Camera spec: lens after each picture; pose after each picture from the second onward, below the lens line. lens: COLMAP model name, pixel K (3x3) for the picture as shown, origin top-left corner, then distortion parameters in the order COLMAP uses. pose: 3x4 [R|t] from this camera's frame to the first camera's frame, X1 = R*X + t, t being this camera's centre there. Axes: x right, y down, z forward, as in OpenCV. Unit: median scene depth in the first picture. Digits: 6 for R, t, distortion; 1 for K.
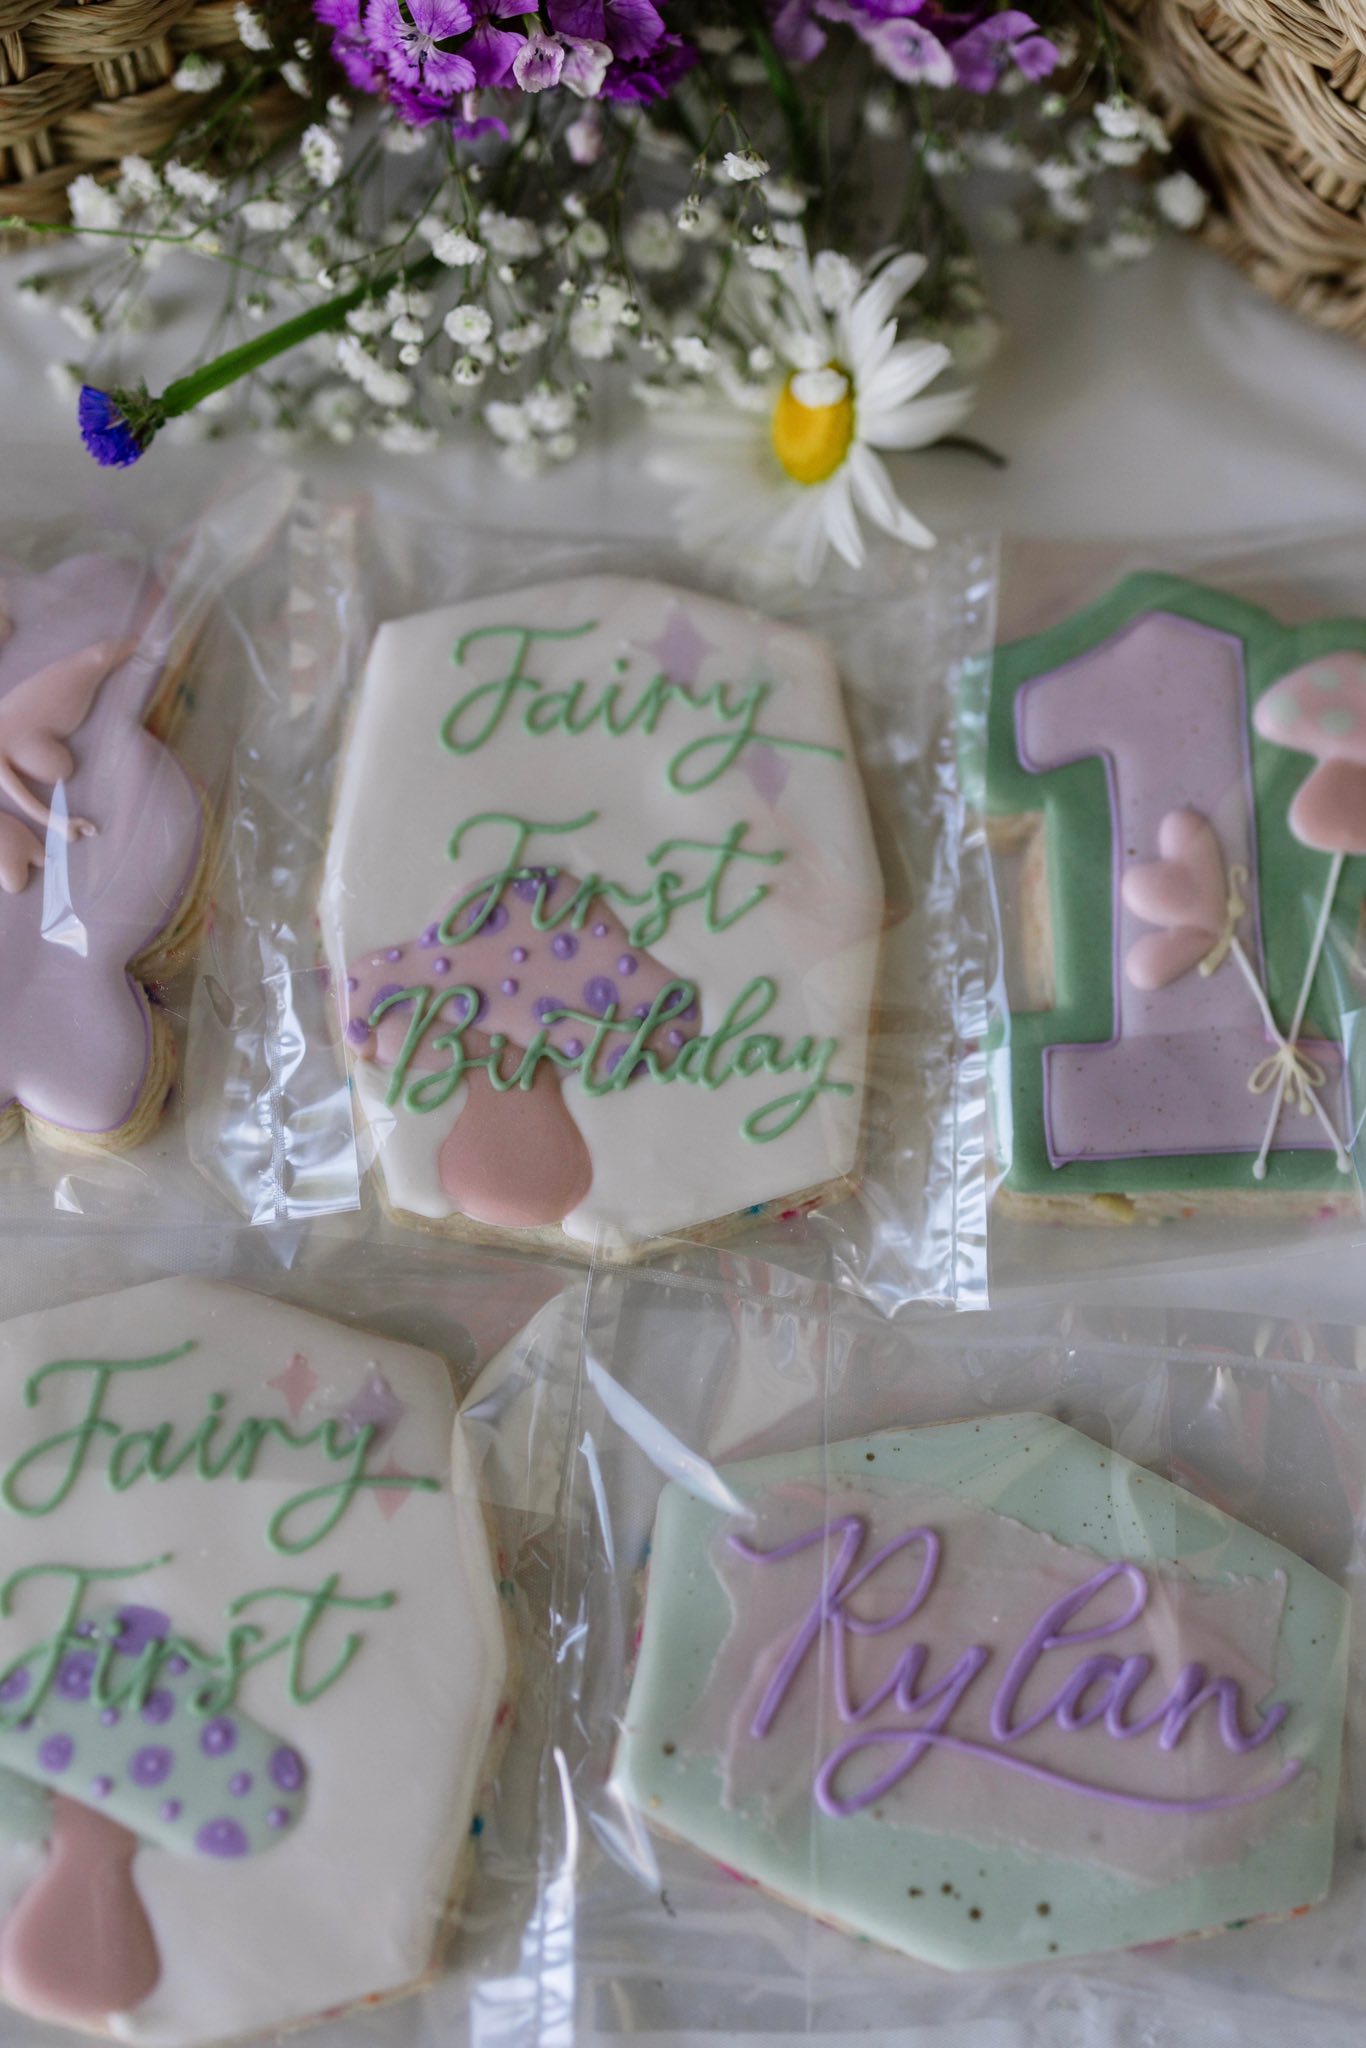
lens RADIAL K [[3219.9, 0, 674.7], [0, 3219.9, 1025.8], [0, 0, 1]] dist [0.018962, 0.000000]
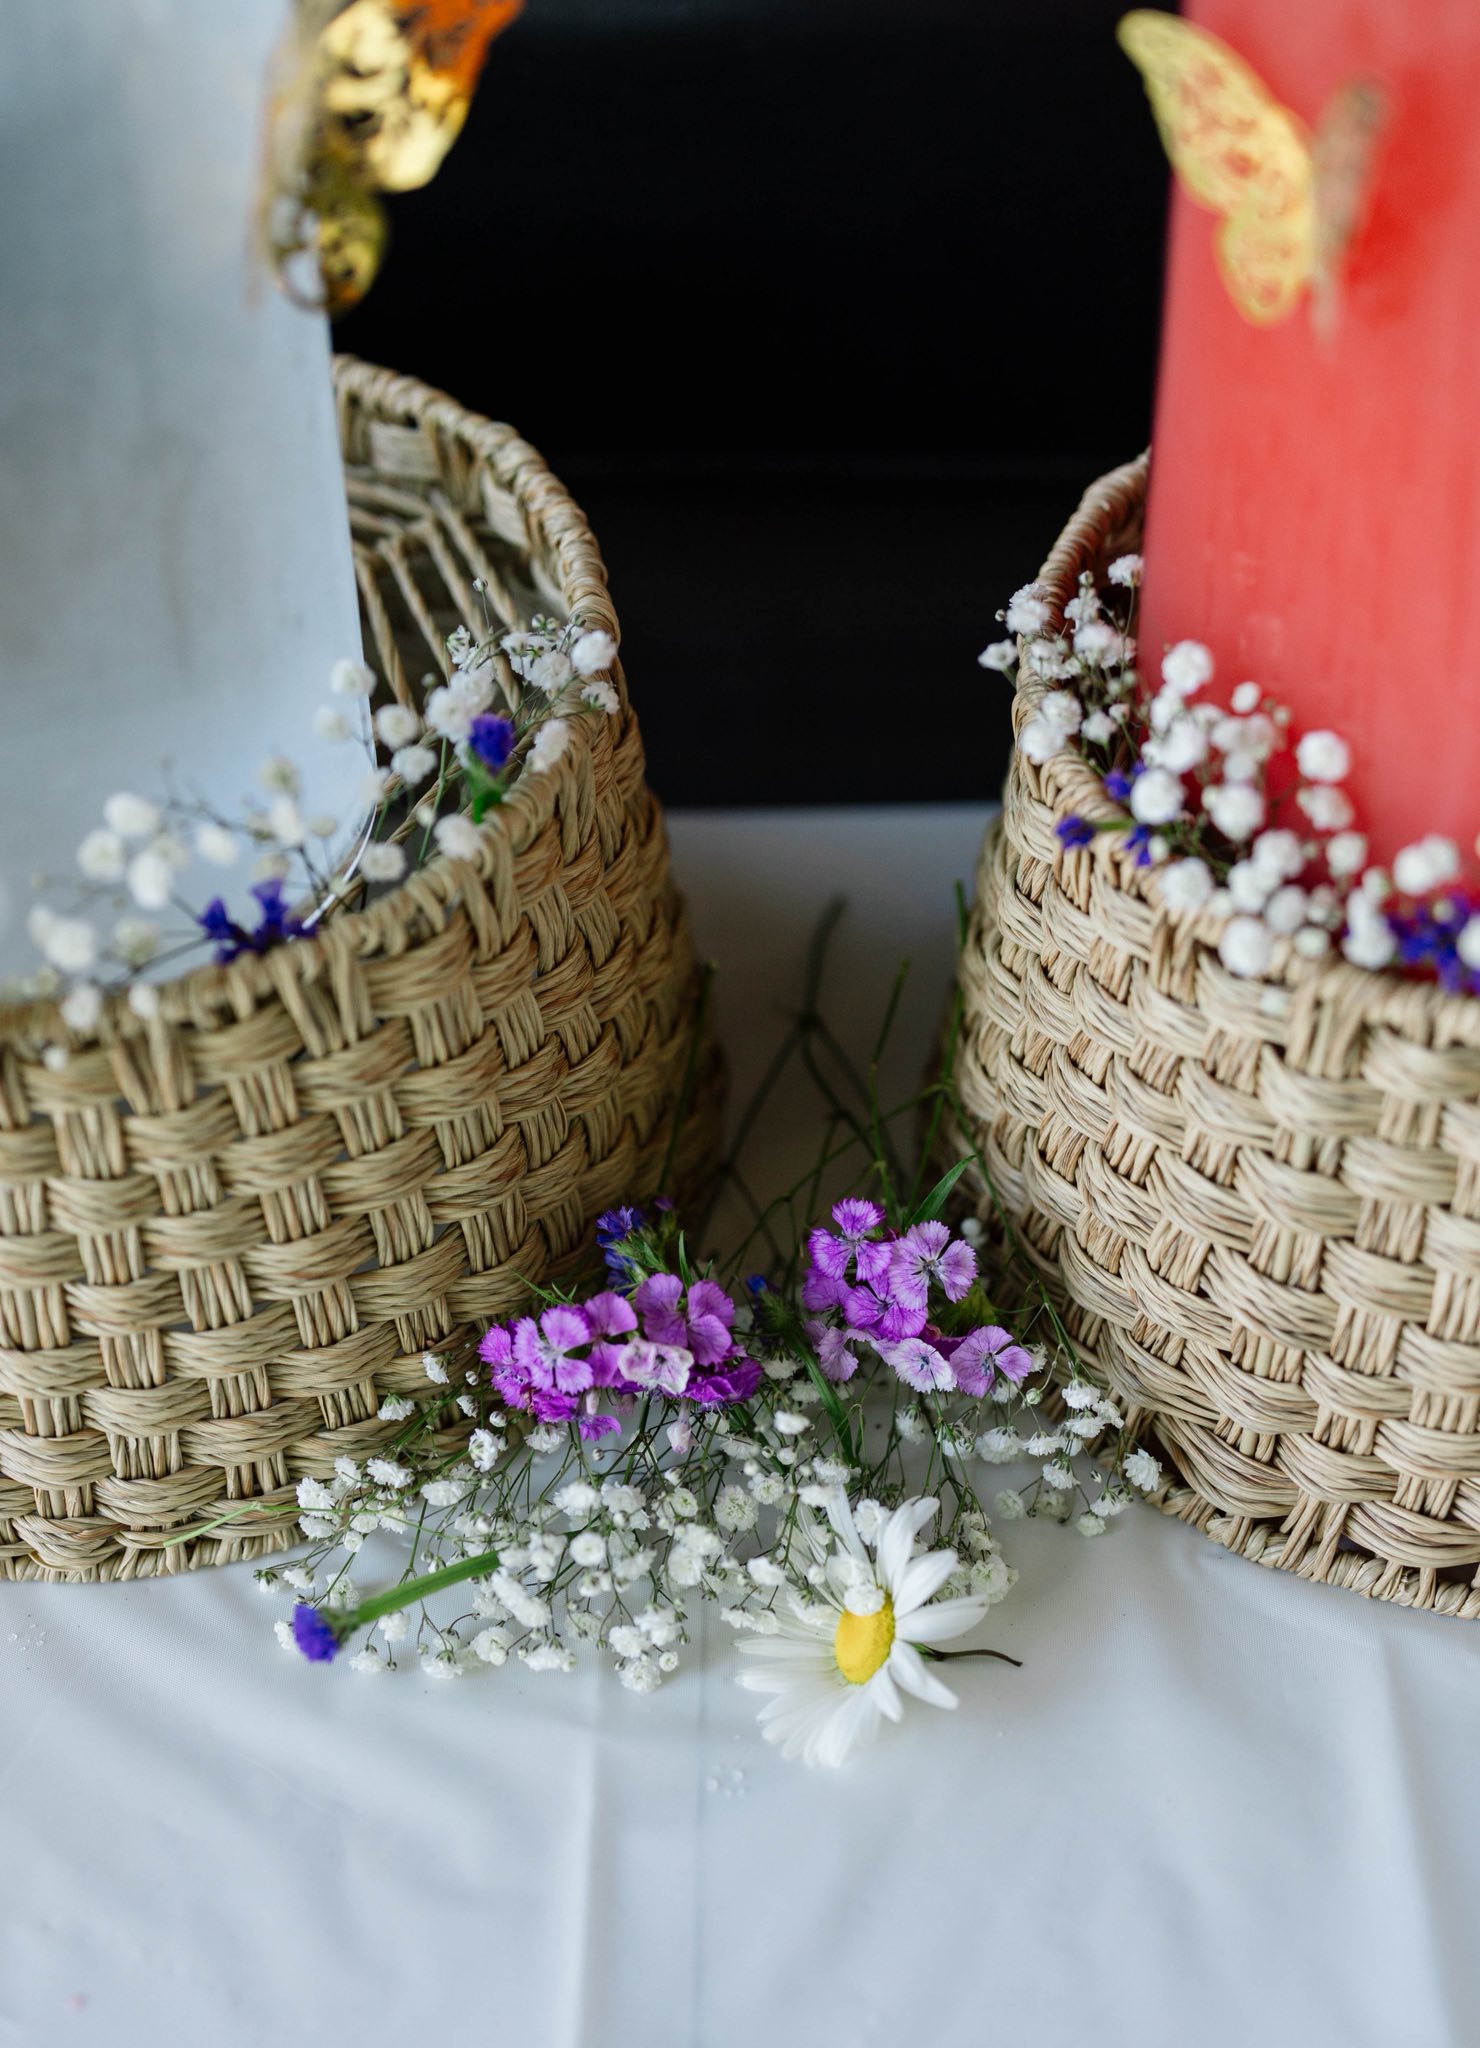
lens RADIAL K [[3398.6, 0, 733.8], [0, 3398.6, 1065.2], [0, 0, 1]] dist [0.025832, 0.000000]
pose [[0.996337, -0.062777, -0.058068, 0.085997], [0.021329, 0.840010, -0.542151, 0.362033], [0.082813, 0.538927, 0.838272, -0.263031]]
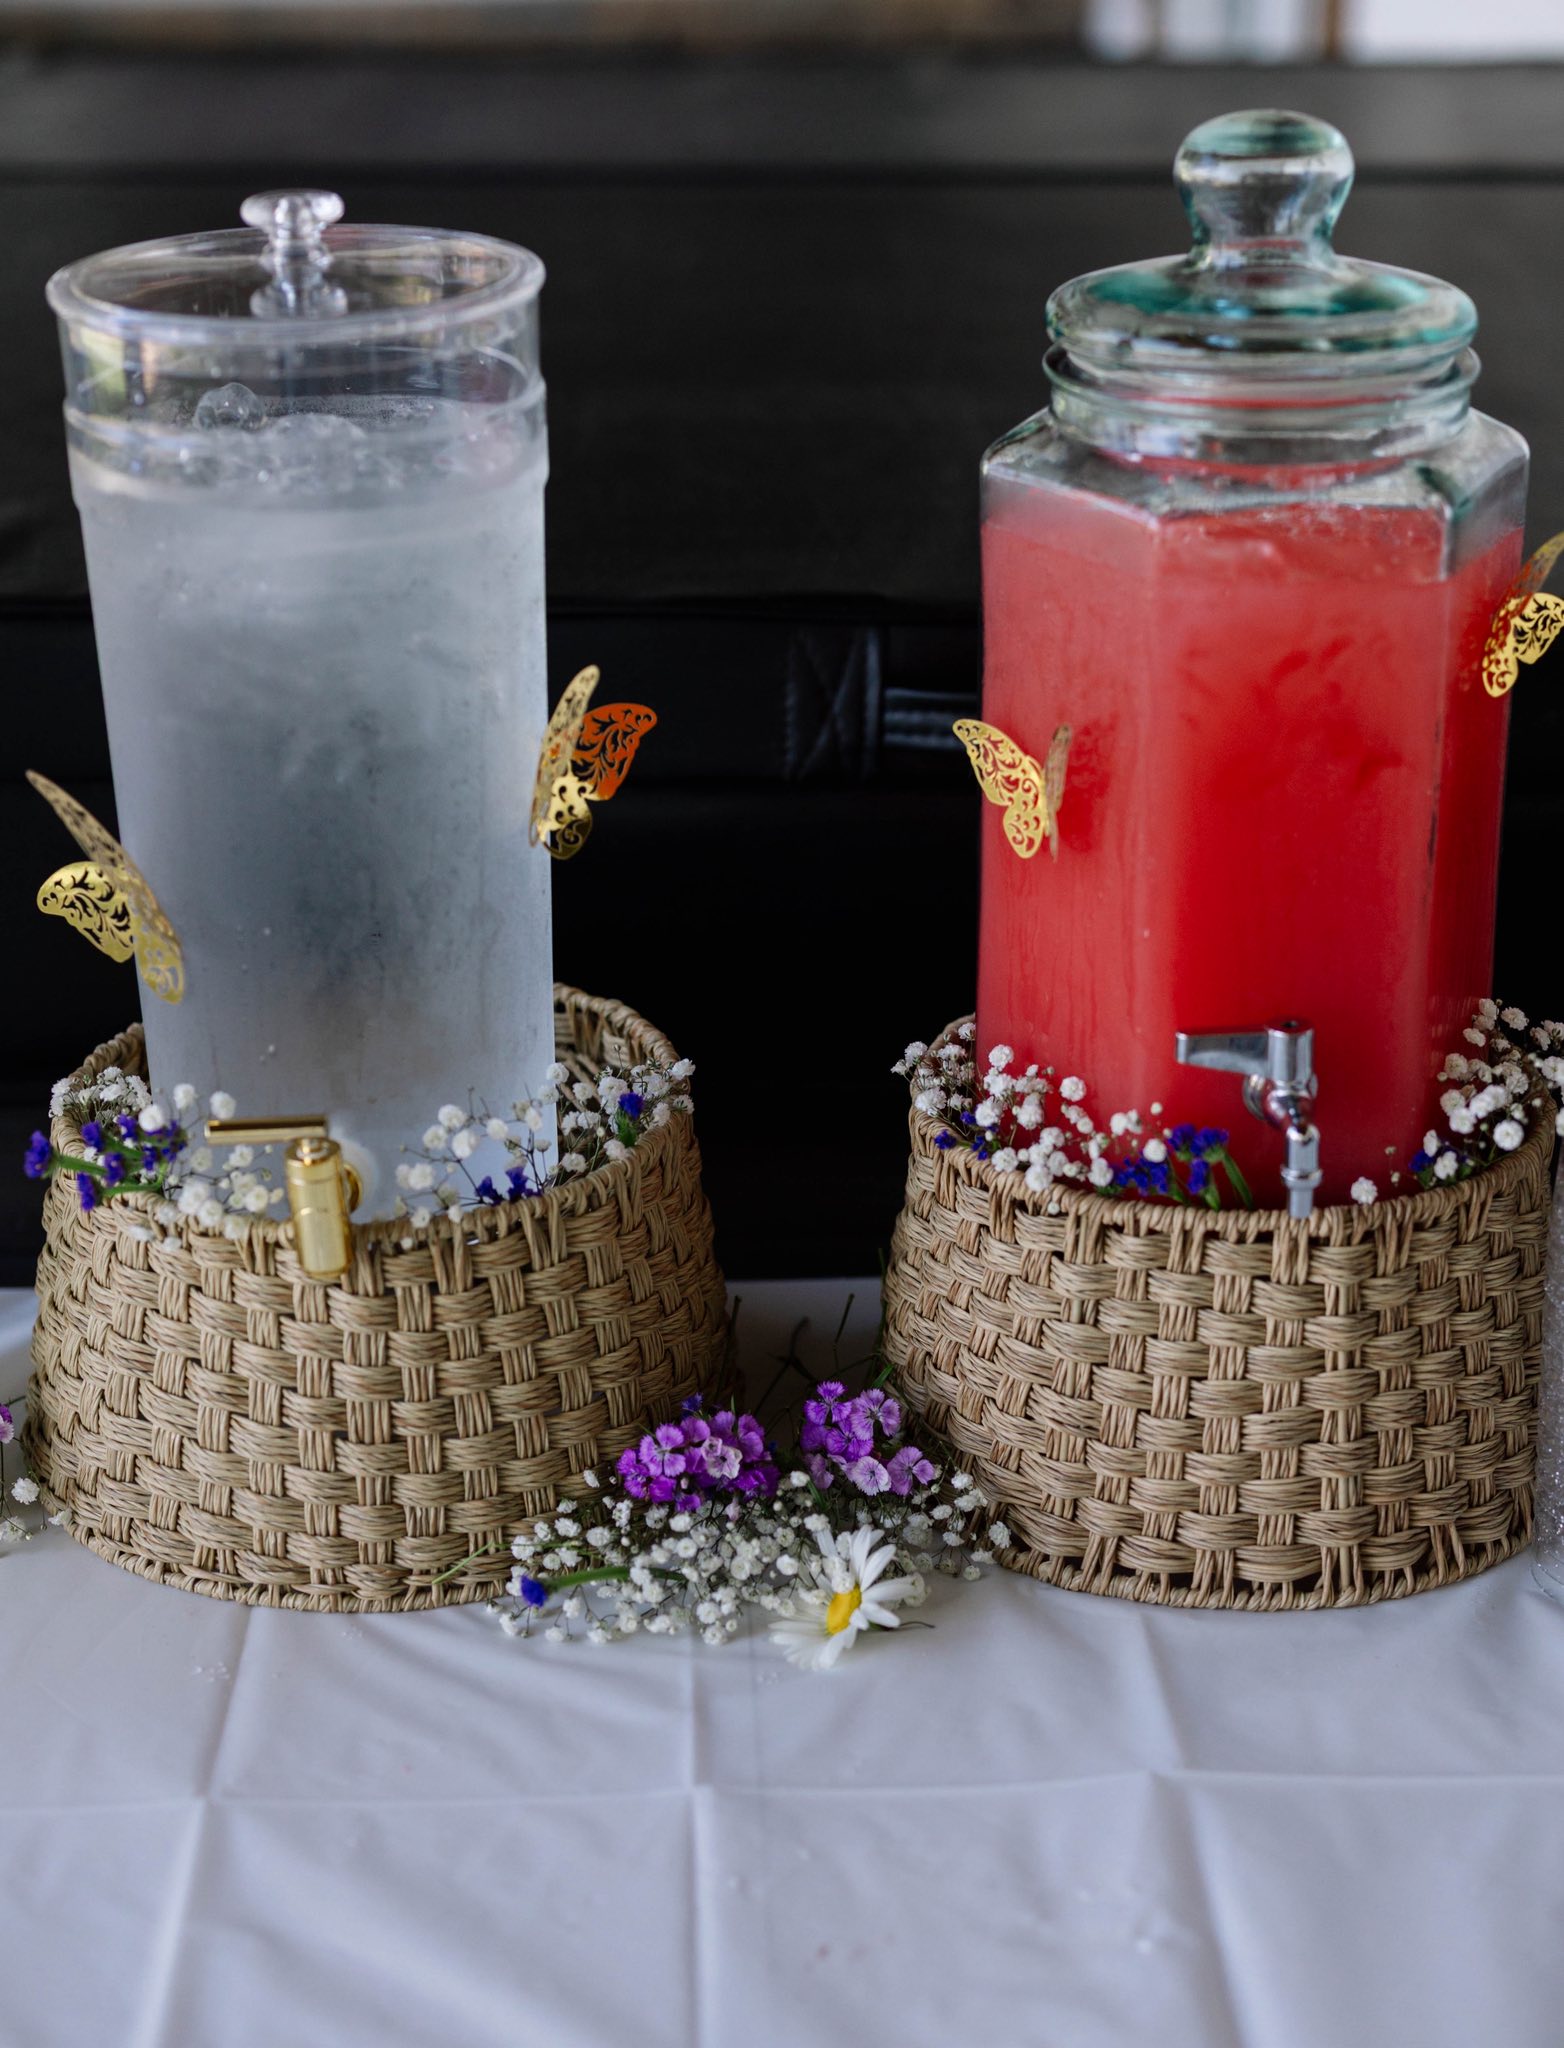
lens RADIAL K [[3436.2, 0, 786.9], [0, 3436.2, 1014.1], [0, 0, 1]] dist [0.103963, 0.000000]
pose [[0.996310, -0.082961, 0.022013, -0.014656], [0.067209, 0.594527, -0.801262, 1.506234], [0.053387, 0.799784, 0.597909, -0.767875]]
